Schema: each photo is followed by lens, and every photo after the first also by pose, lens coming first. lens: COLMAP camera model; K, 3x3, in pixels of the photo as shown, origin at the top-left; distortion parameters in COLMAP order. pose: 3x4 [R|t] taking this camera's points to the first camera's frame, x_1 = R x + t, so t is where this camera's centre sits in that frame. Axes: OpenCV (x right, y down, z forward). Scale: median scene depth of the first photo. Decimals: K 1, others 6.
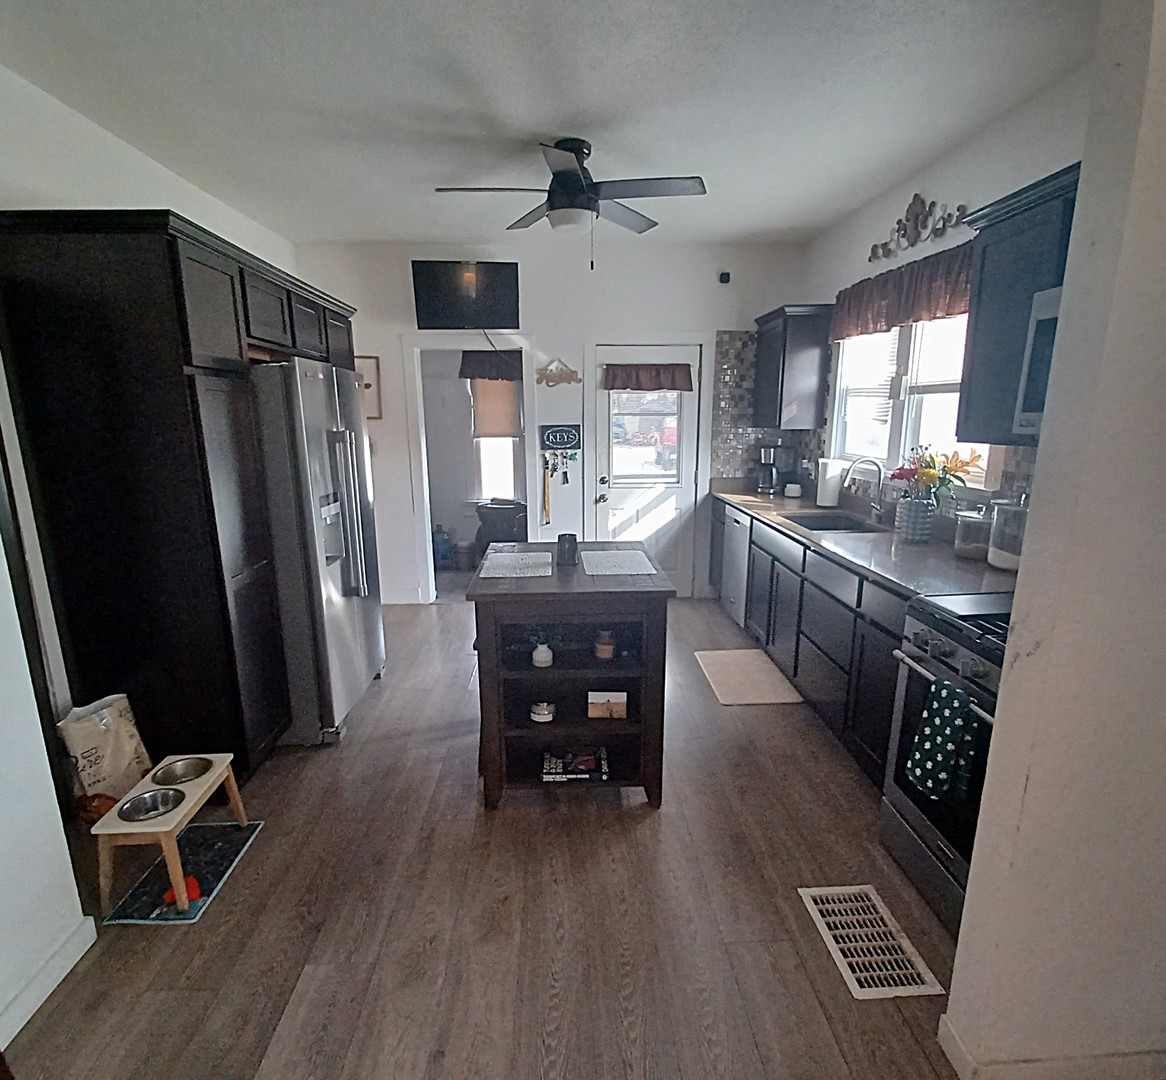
lens RADIAL K [[624.7, 0, 581.4], [0, 624.7, 570.6], [0, 0, 1]] dist [0.001699, 0.000888]
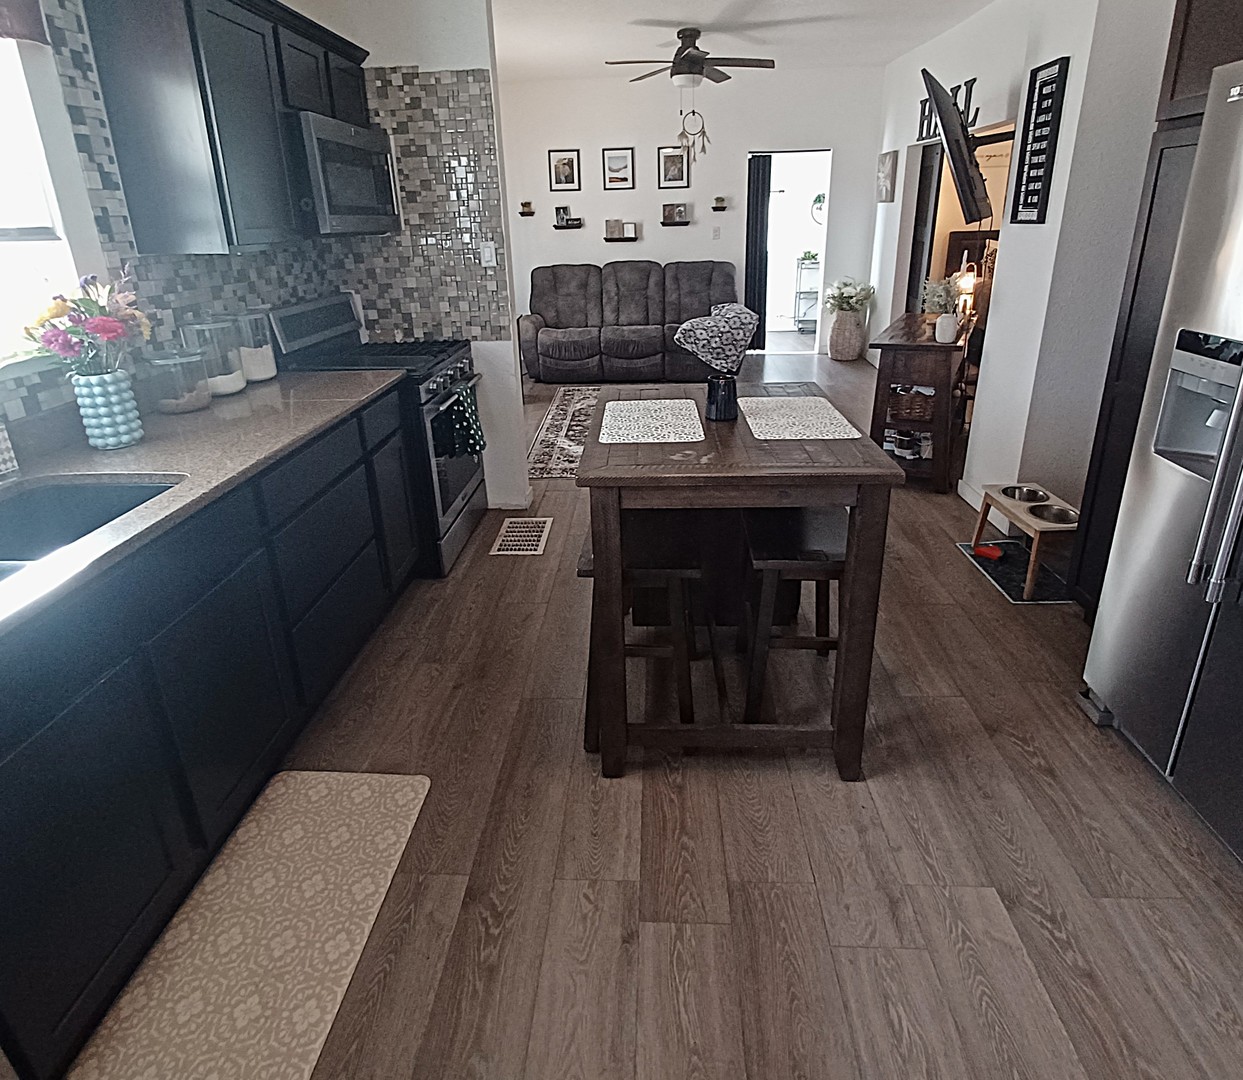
lens RADIAL K [[672.7, 0, 622.2], [0, 672.7, 441.9], [0, 0, 1]] dist [-0.001653, -0.006674]
pose [[-0.995781, 0.009191, 0.091296, 0.012404], [0.056694, 0.843959, 0.533403, -0.260194], [-0.072147, 0.536329, -0.840920, 1.096425]]
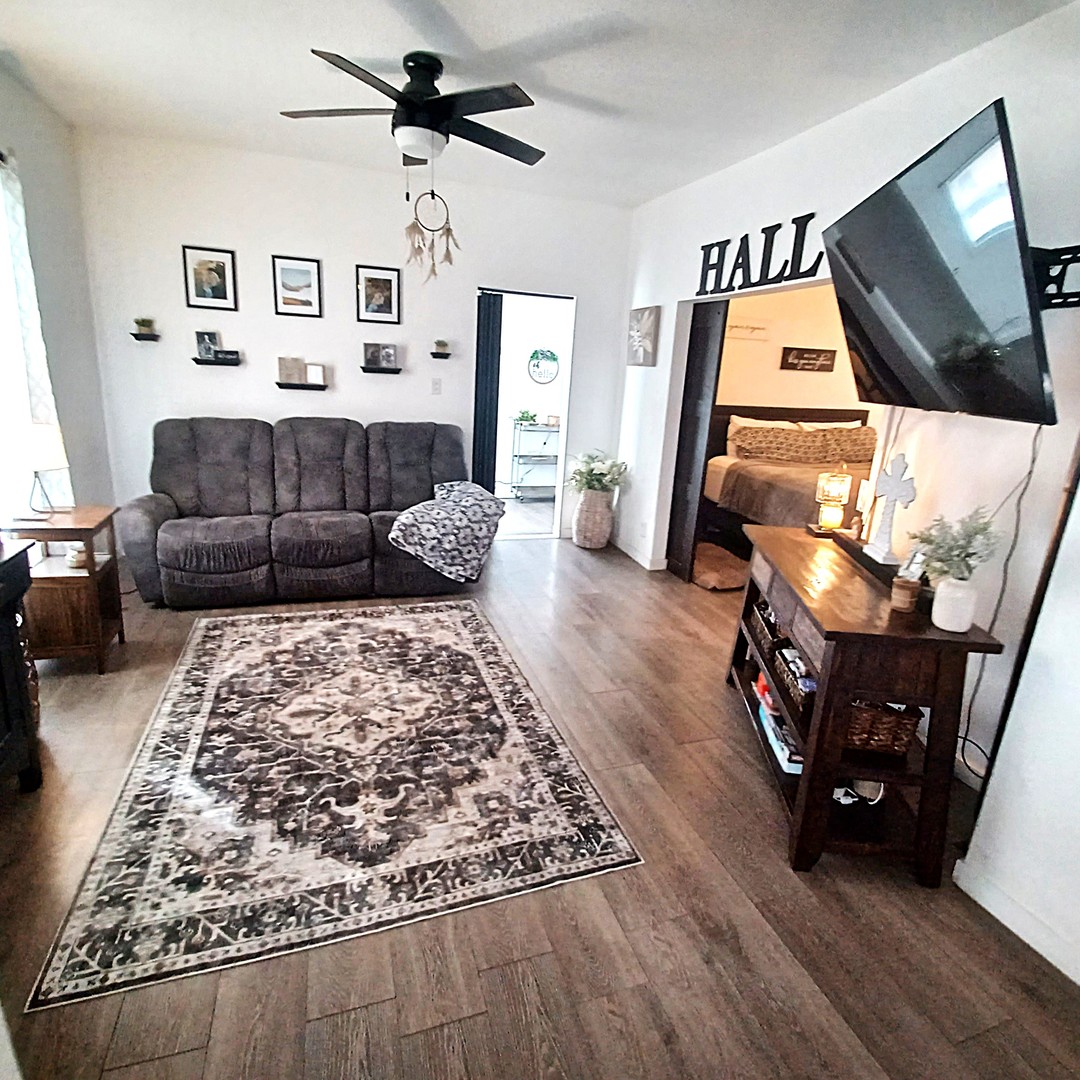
lens RADIAL K [[595.6, 0, 534.8], [0, 595.6, 523.0], [0, 0, 1]] dist [-0.005828, 0.001088]
pose [[-0.959842, 0.026986, -0.279241, 0.070840], [-0.110996, 0.877612, 0.466344, -0.111882], [0.257650, 0.478611, -0.839374, 0.506883]]
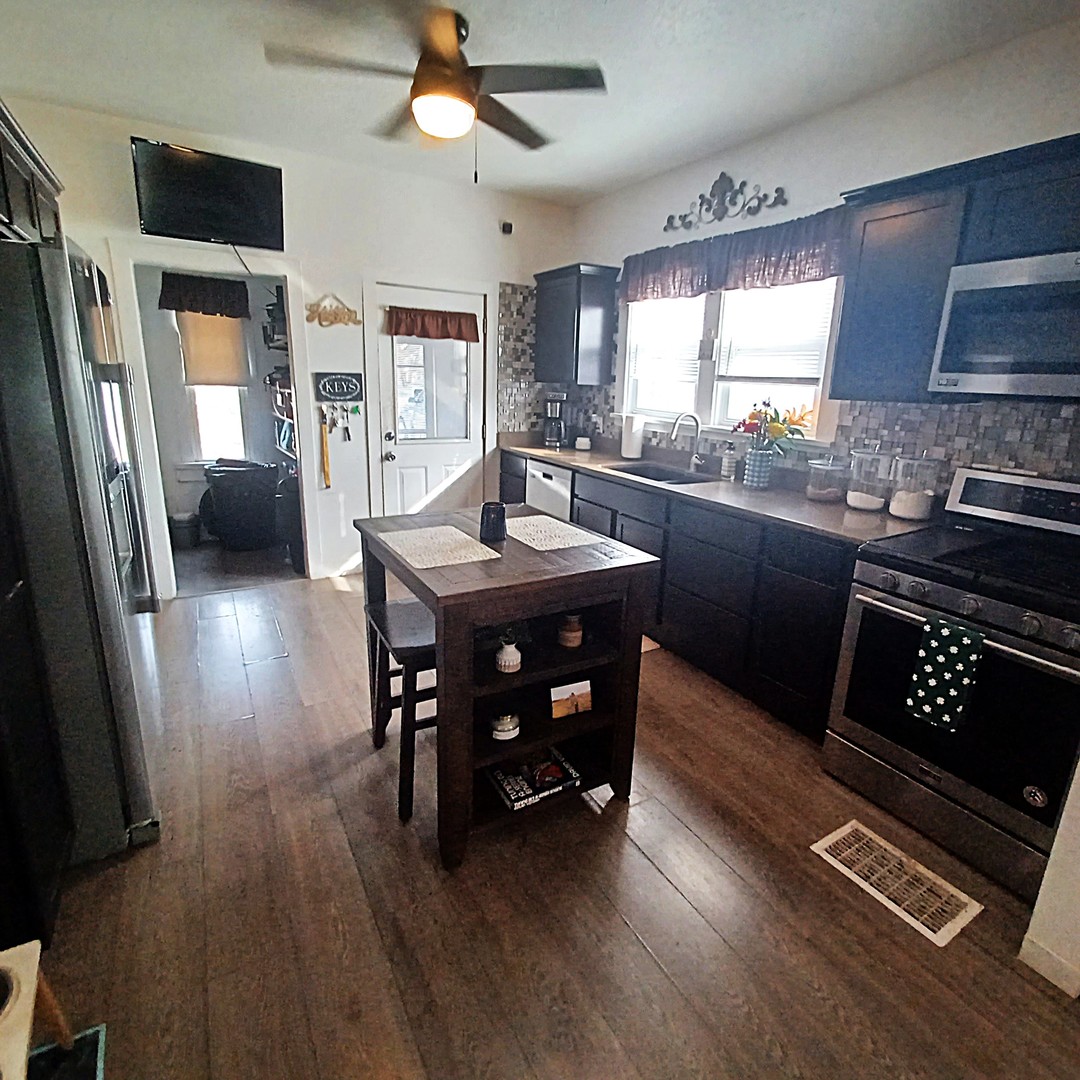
lens RADIAL K [[580.8, 0, 539.6], [0, 580.8, 526.8], [0, 0, 1]] dist [0.000280, -0.001871]
pose [[0.882625, -0.083674, 0.462570, -0.214534], [0.076817, 0.996476, 0.033679, -0.031653], [-0.463758, 0.005808, 0.885943, 0.195008]]
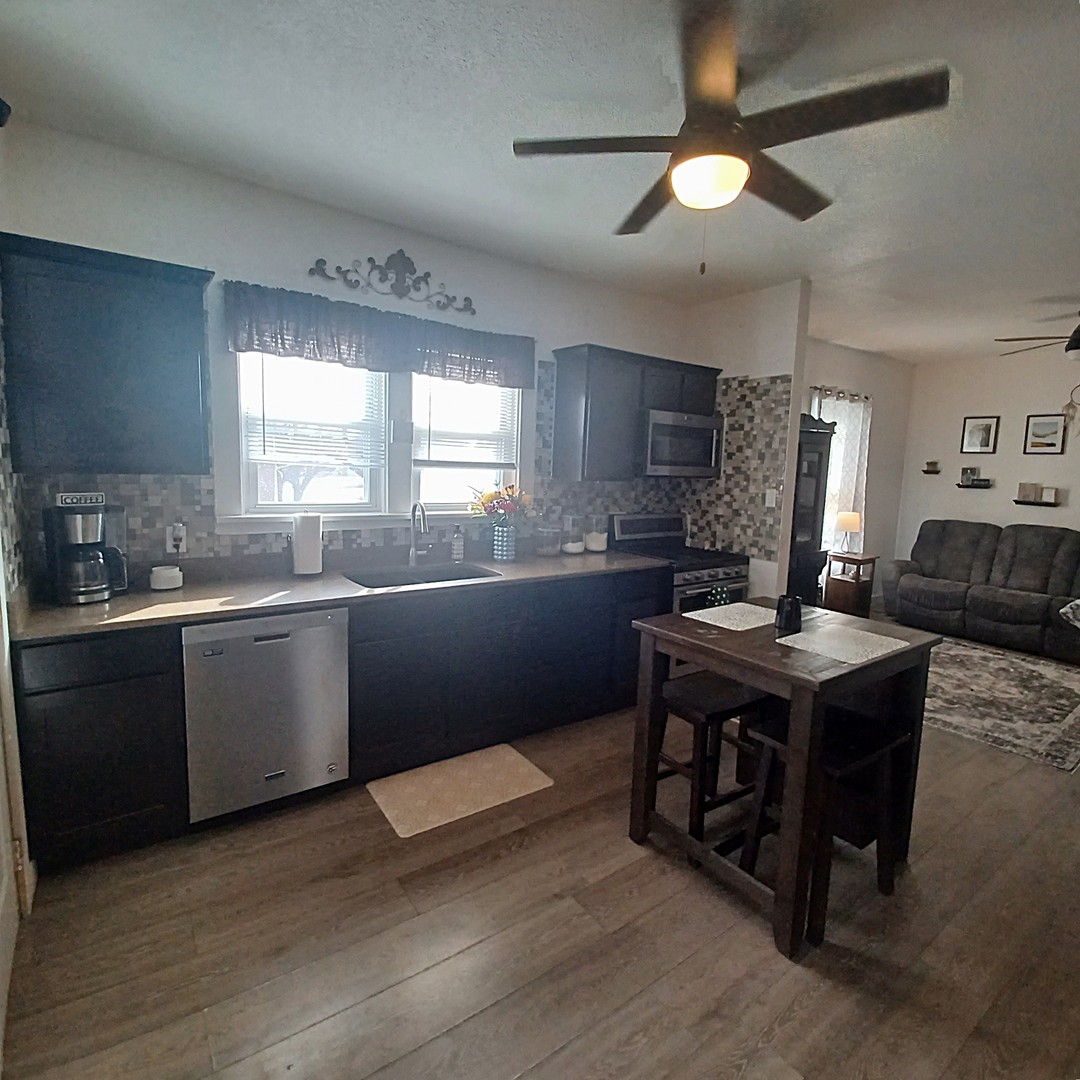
lens RADIAL K [[580.8, 0, 539.6], [0, 580.8, 526.8], [0, 0, 1]] dist [0.000280, -0.001871]
pose [[-0.555054, -0.102867, 0.825430, -0.335798], [0.173614, 0.956142, 0.235902, -0.275480], [-0.813495, 0.274245, -0.512851, 1.122451]]
